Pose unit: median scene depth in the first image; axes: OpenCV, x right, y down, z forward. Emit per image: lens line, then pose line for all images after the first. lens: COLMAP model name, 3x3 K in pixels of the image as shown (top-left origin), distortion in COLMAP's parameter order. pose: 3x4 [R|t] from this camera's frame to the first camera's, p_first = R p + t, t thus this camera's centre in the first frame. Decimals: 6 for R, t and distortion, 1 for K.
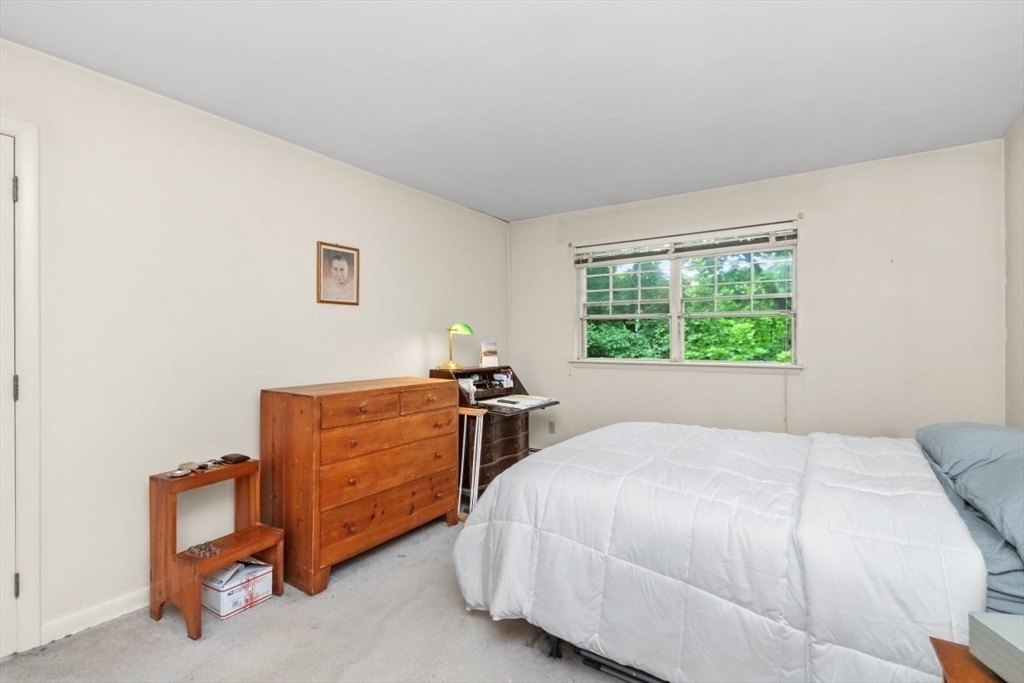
lens RADIAL K [[469.8, 0, 515.0], [0, 469.8, 337.2], [0, 0, 1]] dist [0.001668, -0.000414]
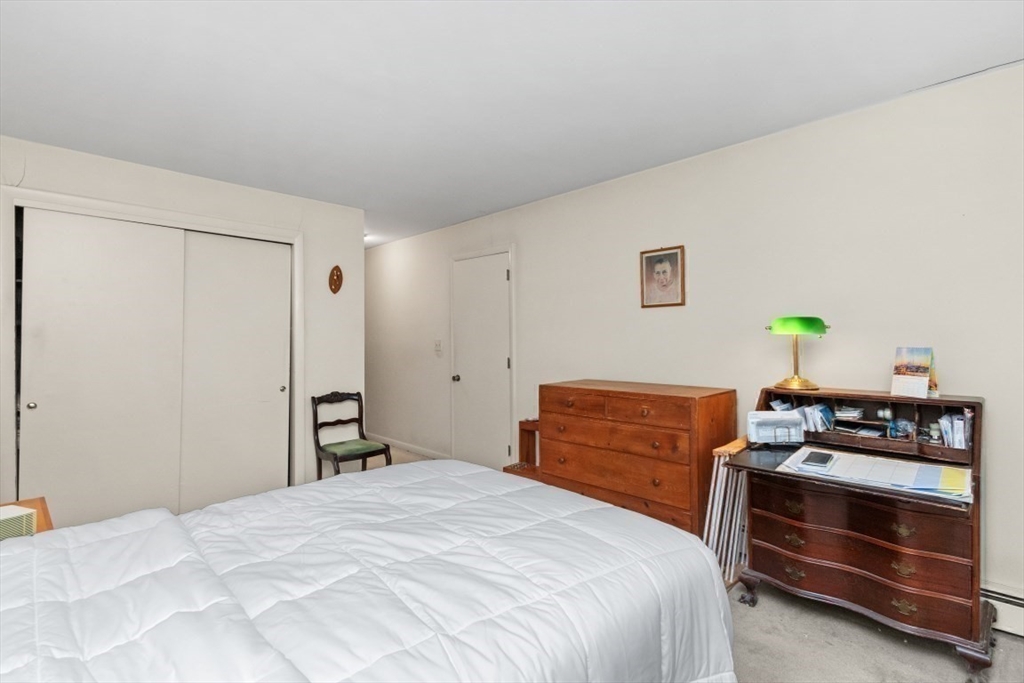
lens RADIAL K [[469.8, 0, 515.0], [0, 469.8, 337.2], [0, 0, 1]] dist [0.001668, -0.000414]
pose [[-0.188729, -0.004783, -0.982017, 0.696775], [0.008956, 0.999938, -0.006591, -0.001640], [0.981988, -0.010039, -0.188675, 0.906755]]
